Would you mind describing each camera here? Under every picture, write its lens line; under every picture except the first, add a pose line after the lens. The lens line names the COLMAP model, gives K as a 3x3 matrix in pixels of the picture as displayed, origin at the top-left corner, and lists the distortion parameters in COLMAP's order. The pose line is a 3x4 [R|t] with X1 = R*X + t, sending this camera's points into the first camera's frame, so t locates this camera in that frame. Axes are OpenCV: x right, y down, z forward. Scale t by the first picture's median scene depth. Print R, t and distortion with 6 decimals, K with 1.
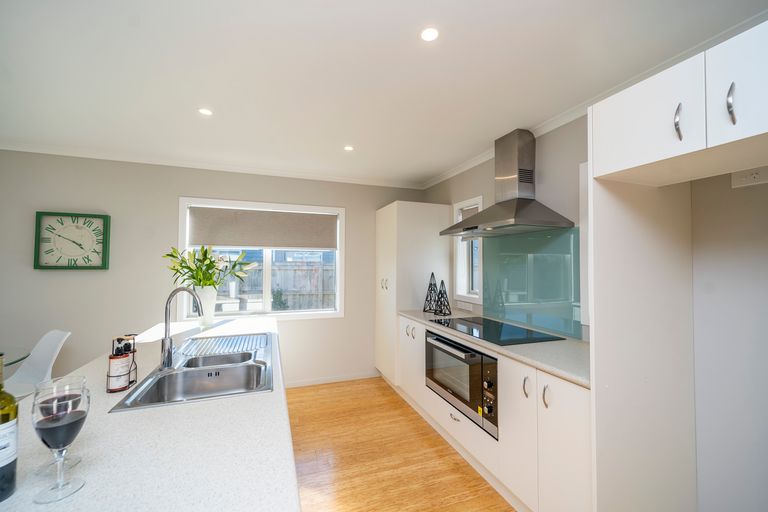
lens RADIAL K [[314.8, 0, 384.0], [0, 314.8, 256.0], [0, 0, 1]] dist [0.008254, 0.000005]
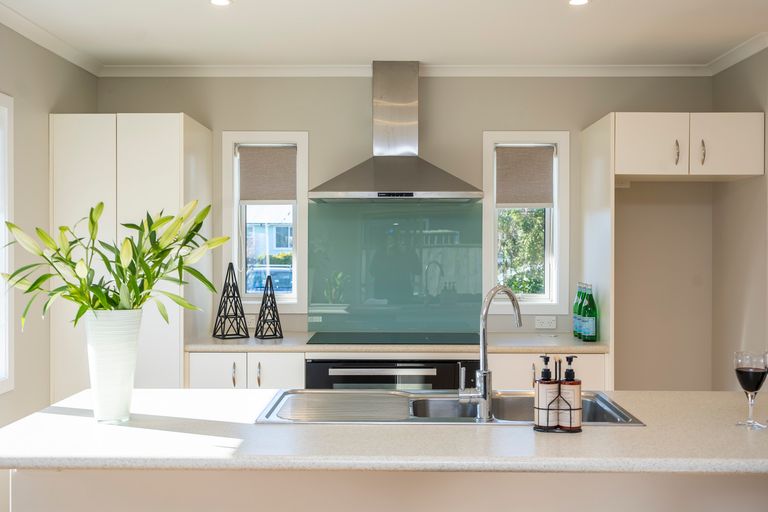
lens RADIAL K [[817.4, 0, 384.0], [0, 817.4, 256.0], [0, 0, 1]] dist [-0.001345, -0.007486]
pose [[0.366178, -0.013911, 0.930441, -1.241194], [-0.022111, 0.999476, 0.023646, 0.003935], [-0.930282, -0.029232, 0.365679, 0.333479]]
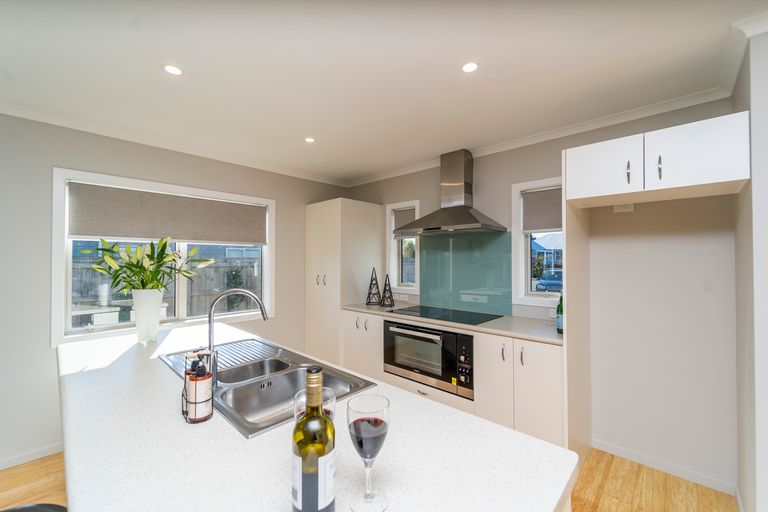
lens RADIAL K [[310.9, 0, 384.0], [0, 310.9, 256.0], [0, 0, 1]] dist [-0.000127, 0.000027]
pose [[0.892687, -0.000306, 0.450678, -0.358732], [-0.006081, 0.999901, 0.012724, -0.000612], [-0.450637, -0.014100, 0.892596, 0.050201]]
